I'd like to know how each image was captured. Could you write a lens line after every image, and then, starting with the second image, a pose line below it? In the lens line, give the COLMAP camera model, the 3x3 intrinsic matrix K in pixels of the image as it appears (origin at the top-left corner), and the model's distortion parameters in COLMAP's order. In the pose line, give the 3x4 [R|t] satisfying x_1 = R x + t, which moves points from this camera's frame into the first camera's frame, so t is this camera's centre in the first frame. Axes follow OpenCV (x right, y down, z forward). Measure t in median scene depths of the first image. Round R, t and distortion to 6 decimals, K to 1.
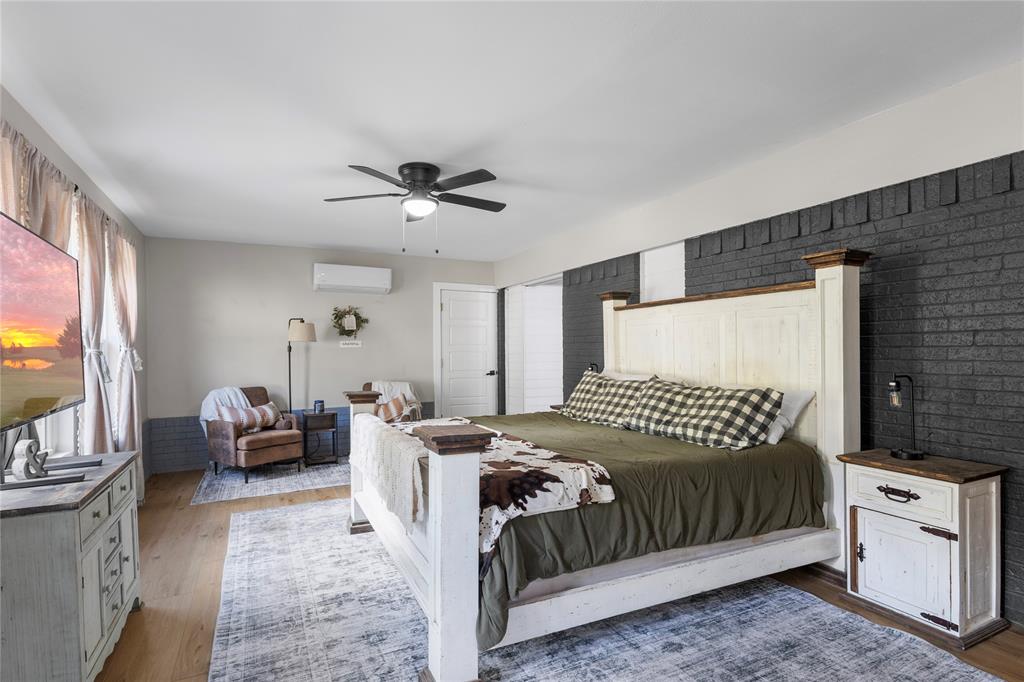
lens RADIAL K [[478.3, 0, 510.6], [0, 478.3, 344.4], [0, 0, 1]] dist [0.001479, 0.000014]
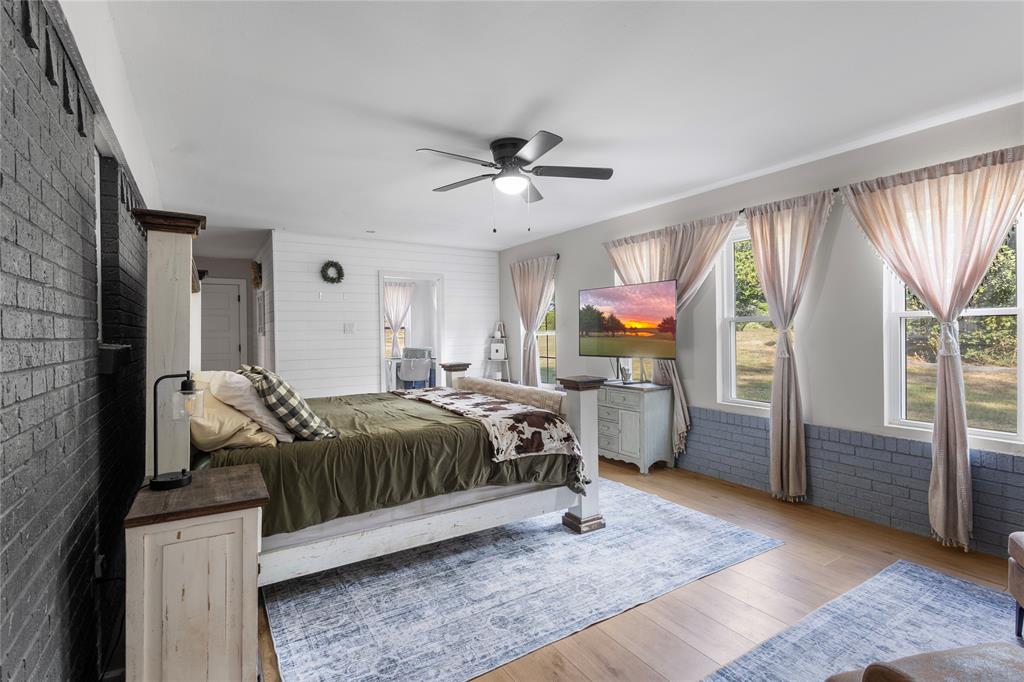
lens RADIAL K [[478.3, 0, 510.6], [0, 478.3, 344.4], [0, 0, 1]] dist [0.001479, 0.000014]
pose [[-0.996357, 0.018016, -0.083353, -0.099162], [0.017948, 0.999838, 0.001557, 0.031304], [0.083368, 0.000055, -0.996519, 1.959478]]
